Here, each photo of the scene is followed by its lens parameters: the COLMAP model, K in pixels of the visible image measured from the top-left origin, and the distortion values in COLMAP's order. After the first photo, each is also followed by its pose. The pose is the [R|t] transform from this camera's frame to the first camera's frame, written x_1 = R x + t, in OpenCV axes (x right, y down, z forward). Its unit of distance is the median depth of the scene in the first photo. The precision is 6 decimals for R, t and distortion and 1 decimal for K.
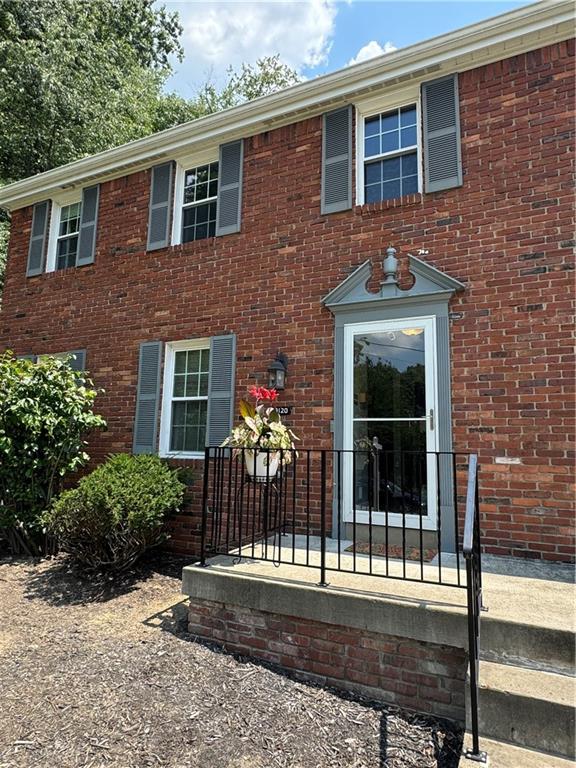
lens RADIAL K [[472.8, 0, 288.1], [0, 472.8, 381.6], [0, 0, 1]] dist [-0.038076, -0.000370]
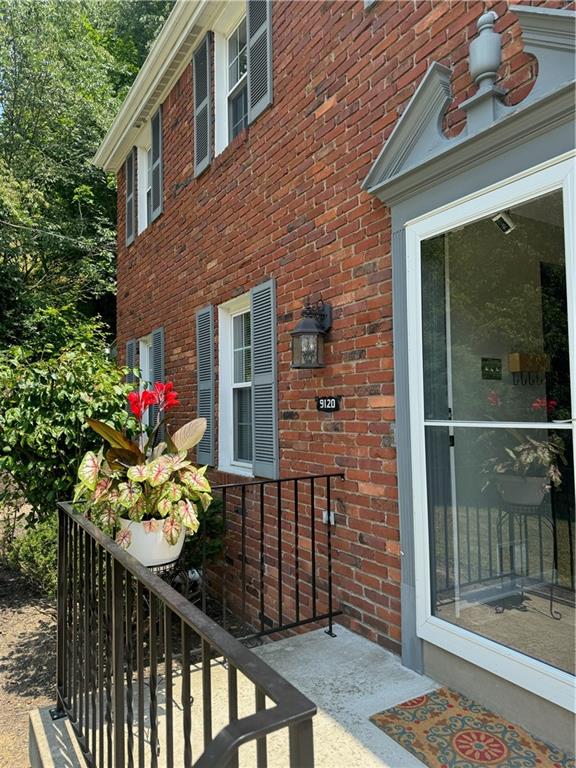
lens RADIAL K [[532.2, 0, 288.4], [0, 532.2, 389.8], [0, 0, 1]] dist [0.006387, -0.013273]
pose [[0.846716, -0.060179, -0.528630, 0.267952], [0.116738, 0.990384, 0.074236, -0.007111], [0.519080, -0.124568, 0.845600, 0.421182]]
